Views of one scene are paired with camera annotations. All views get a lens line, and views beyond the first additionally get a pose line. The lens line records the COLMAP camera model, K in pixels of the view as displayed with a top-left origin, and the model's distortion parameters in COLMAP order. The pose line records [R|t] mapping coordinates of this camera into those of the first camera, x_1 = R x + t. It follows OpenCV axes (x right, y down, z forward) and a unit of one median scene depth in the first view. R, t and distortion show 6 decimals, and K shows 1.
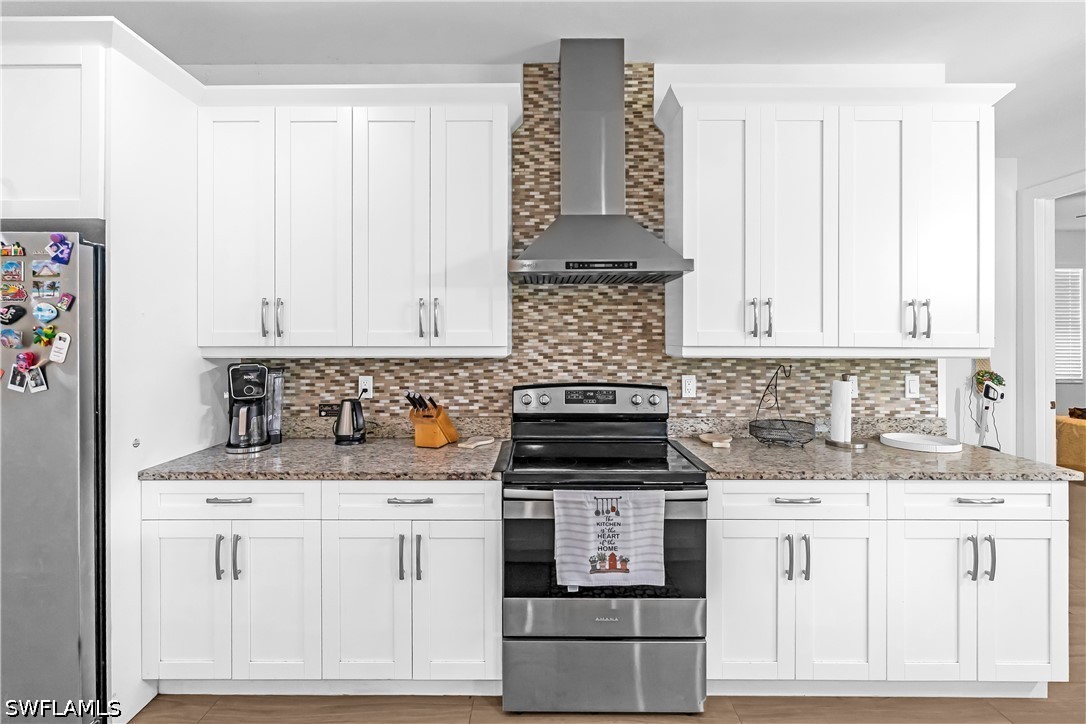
lens RADIAL K [[491.0, 0, 542.1], [0, 491.0, 335.0], [0, 0, 1]] dist [-0.003575, -0.000104]
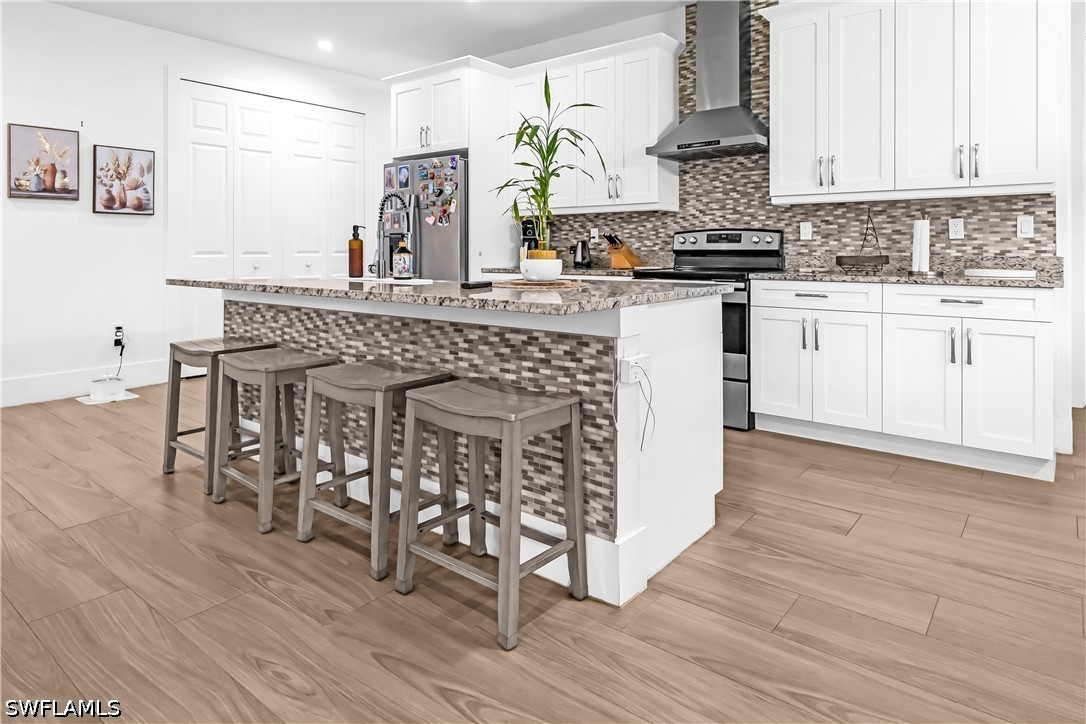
lens RADIAL K [[647.7, 0, 547.4], [0, 647.7, 249.9], [0, 0, 1]] dist [0.008448, 0.002639]
pose [[0.785083, -0.000633, -0.619390, 0.813367], [0.002477, 0.999995, 0.002117, 0.148535], [0.619386, -0.003197, 0.785080, -0.727939]]
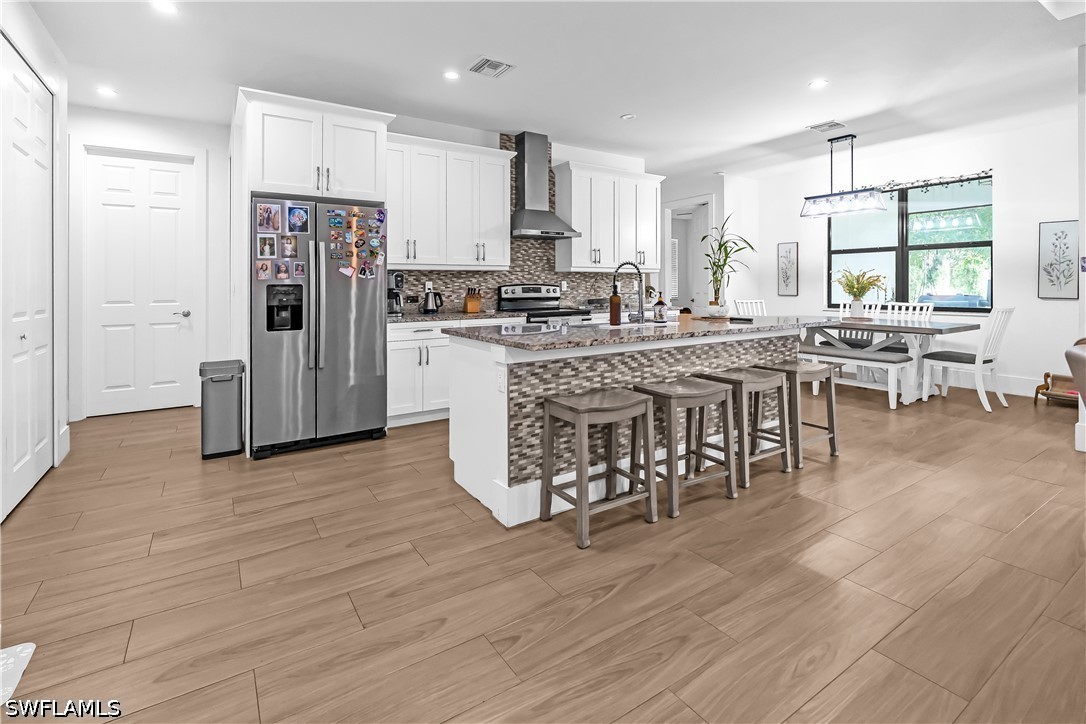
lens RADIAL K [[511.2, 0, 540.8], [0, 511.2, 286.7], [0, 0, 1]] dist [0.000500, 0.000016]
pose [[0.832901, -0.005598, 0.553393, -1.117586], [0.005545, 0.999983, 0.001770, 0.103536], [-0.553393, 0.001594, 0.832918, -0.933545]]
